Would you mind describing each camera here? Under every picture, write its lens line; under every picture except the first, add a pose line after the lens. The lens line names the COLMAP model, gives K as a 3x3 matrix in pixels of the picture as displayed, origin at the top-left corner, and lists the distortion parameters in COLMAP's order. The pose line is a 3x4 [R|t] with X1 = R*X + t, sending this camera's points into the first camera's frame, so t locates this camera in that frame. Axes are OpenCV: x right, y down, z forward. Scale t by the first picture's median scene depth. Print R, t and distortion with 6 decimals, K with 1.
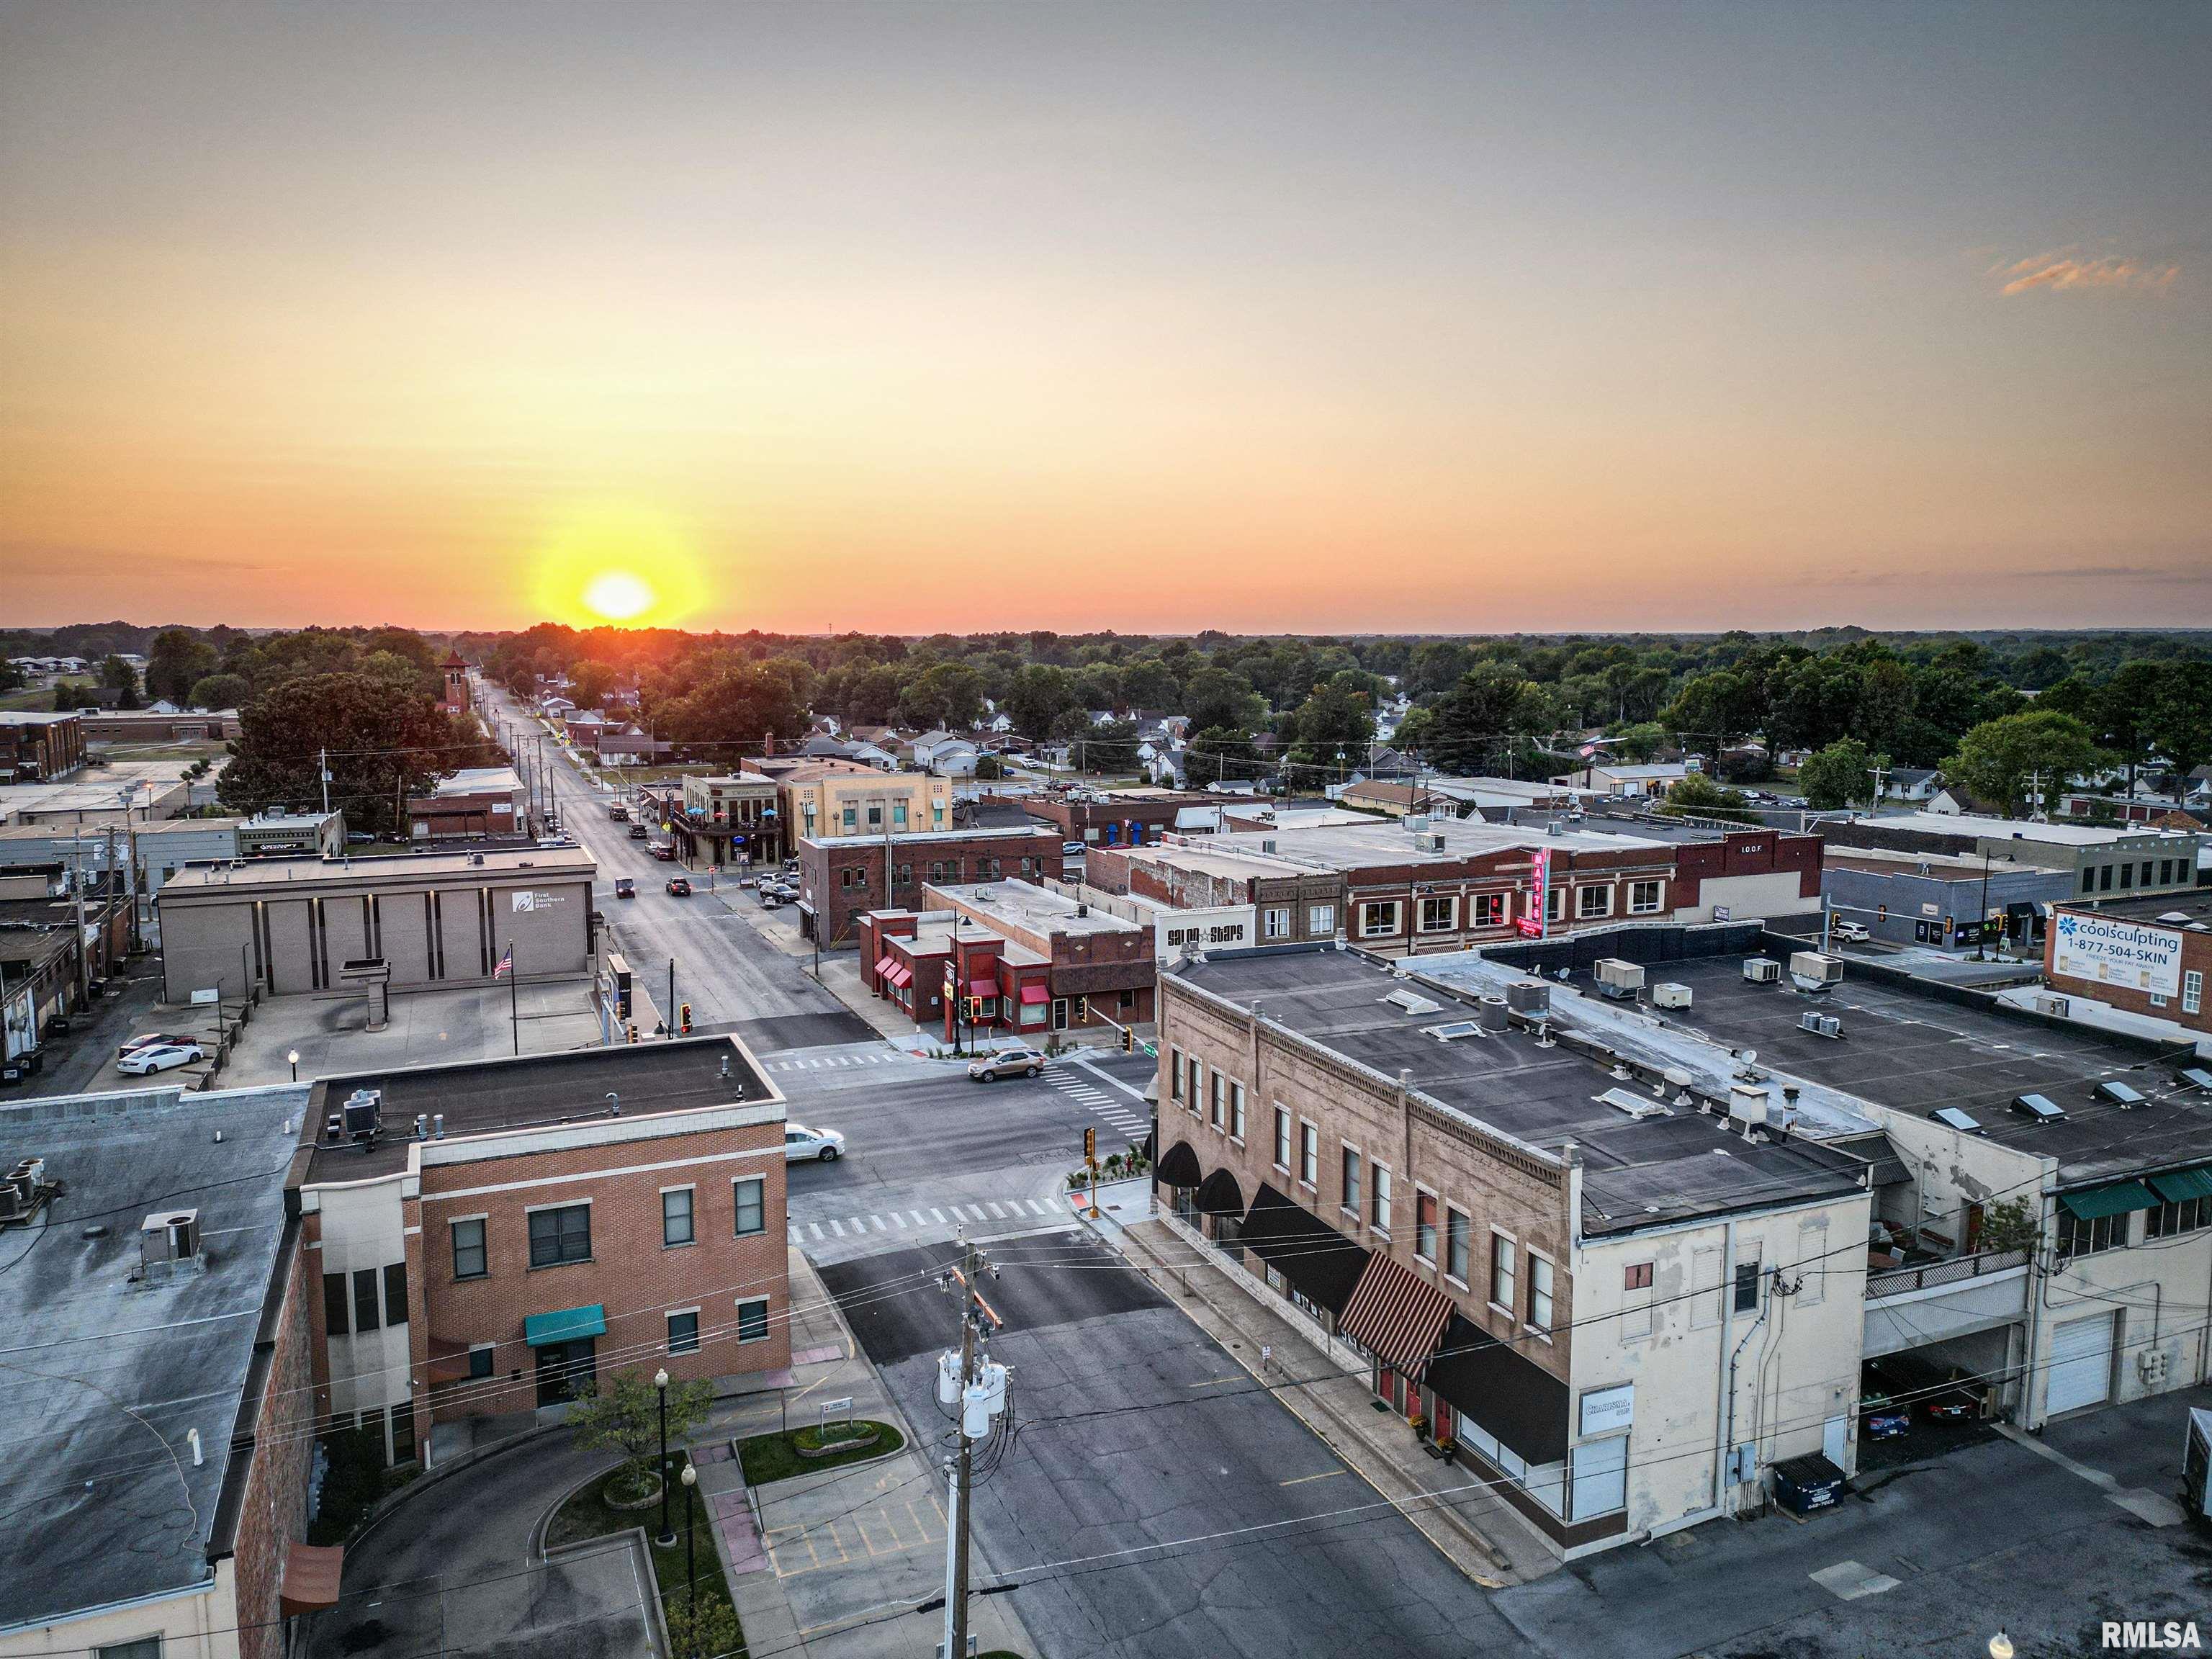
lens RADIAL K [[1555.8, 0, 1102.3], [0, 1555.8, 825.0], [0, 0, 1]] dist [0.068830, -0.059713]
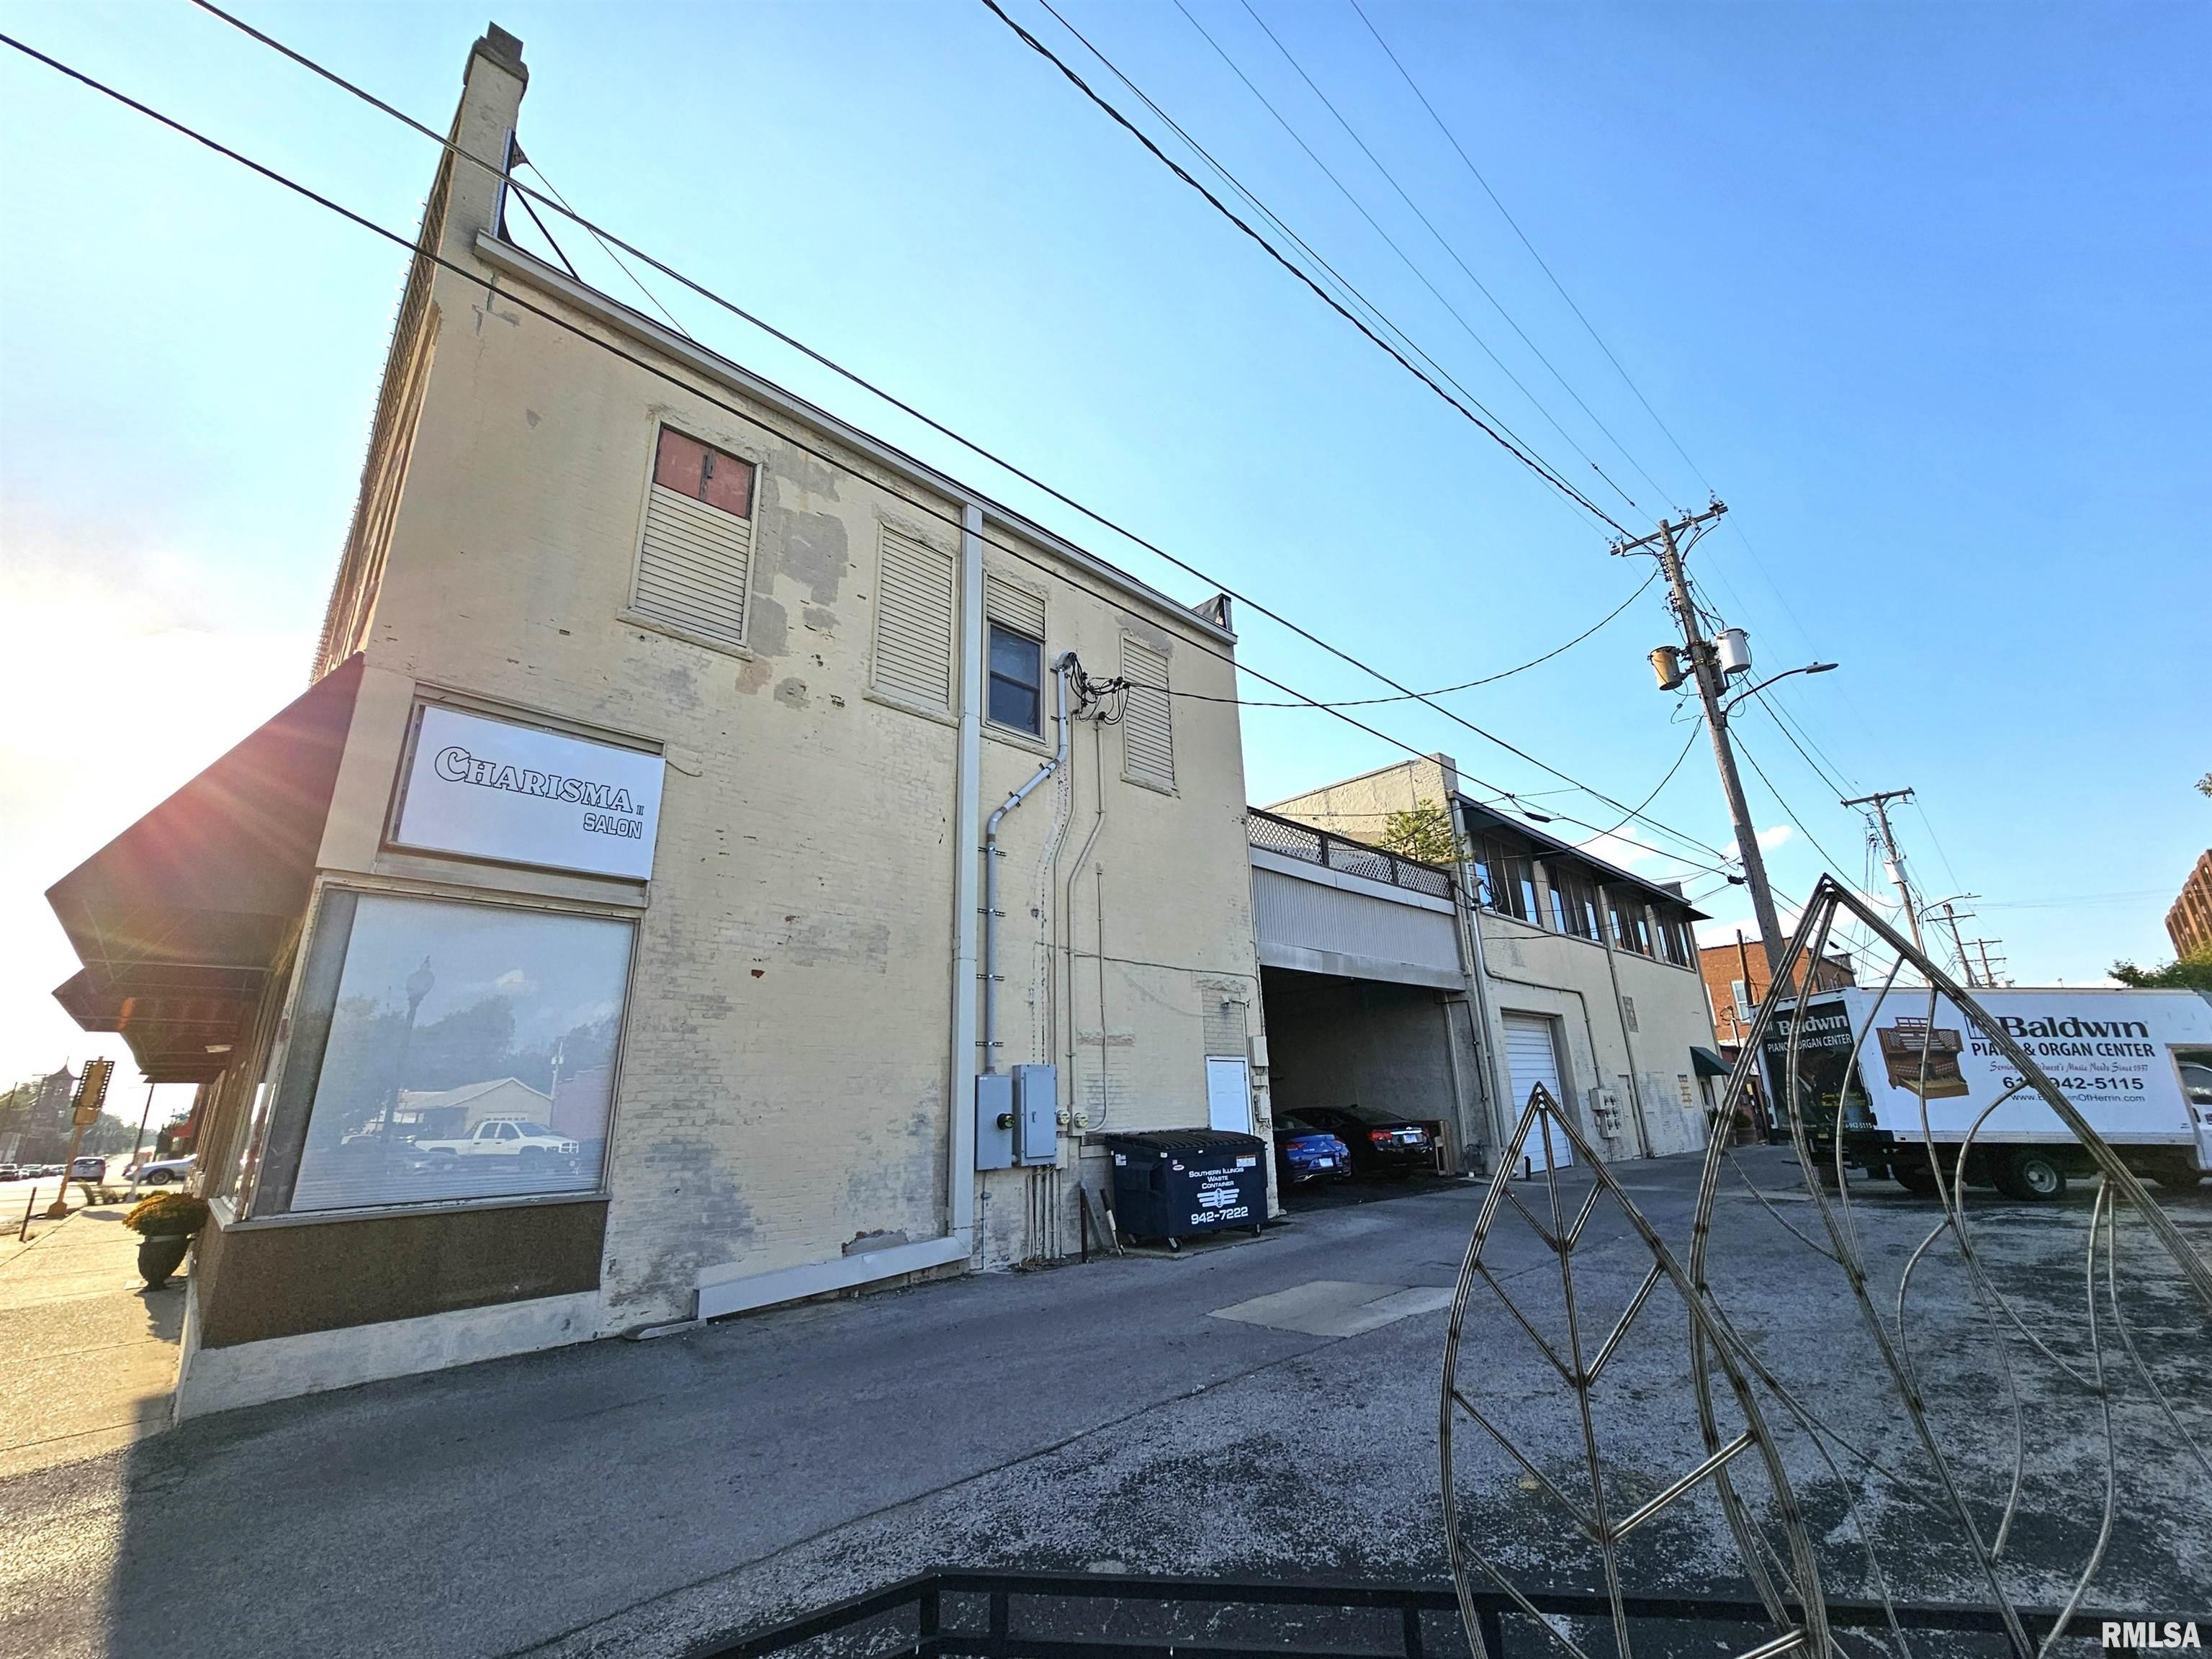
lens RADIAL K [[903.5, 0, 1114.5], [0, 903.5, 834.9], [0, 0, 1]] dist [-0.003307, -0.001043]
pose [[0.932653, 0.076998, 0.352461, 0.146137], [0.078277, 0.910498, -0.406036, 0.183778], [-0.352179, 0.406281, 0.843152, 0.333004]]
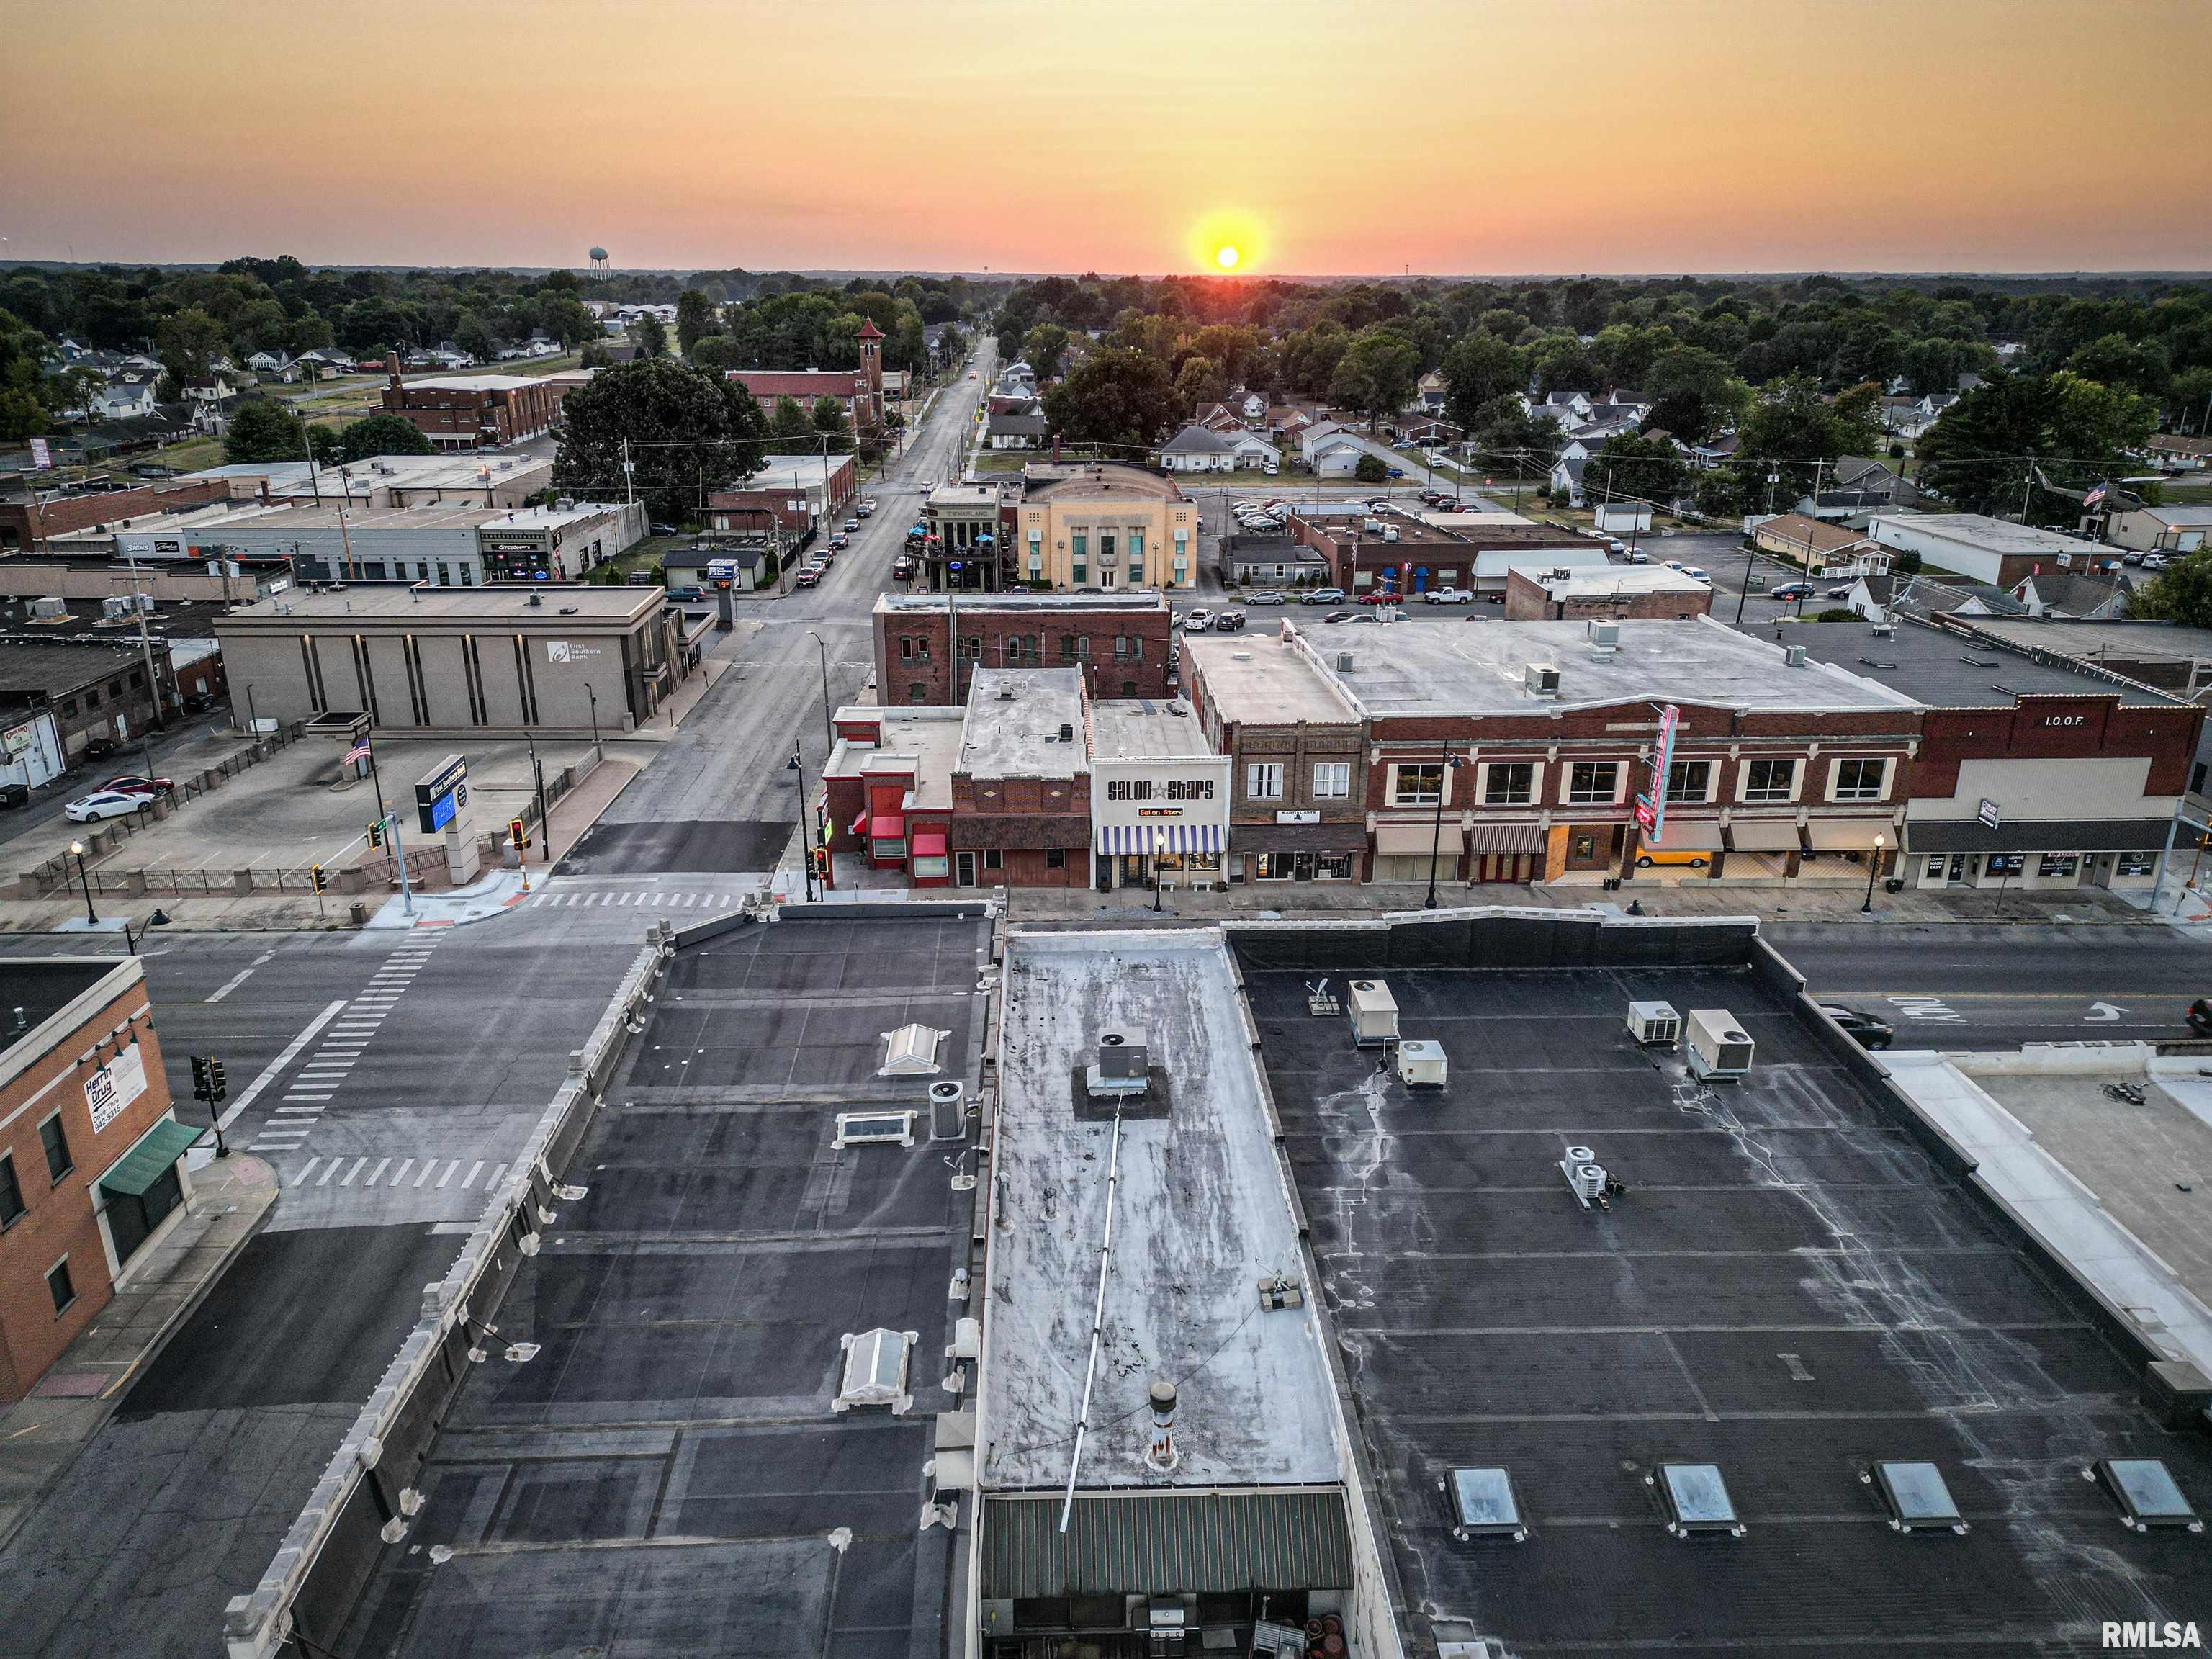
lens RADIAL K [[1555.8, 0, 1106.2], [0, 1555.8, 837.3], [0, 0, 1]] dist [0.068830, -0.059713]
pose [[0.935241, 0.122370, -0.332188, 0.292498], [-0.046081, 0.972455, 0.228490, -0.081081], [0.350998, -0.198386, 0.915119, 0.252496]]
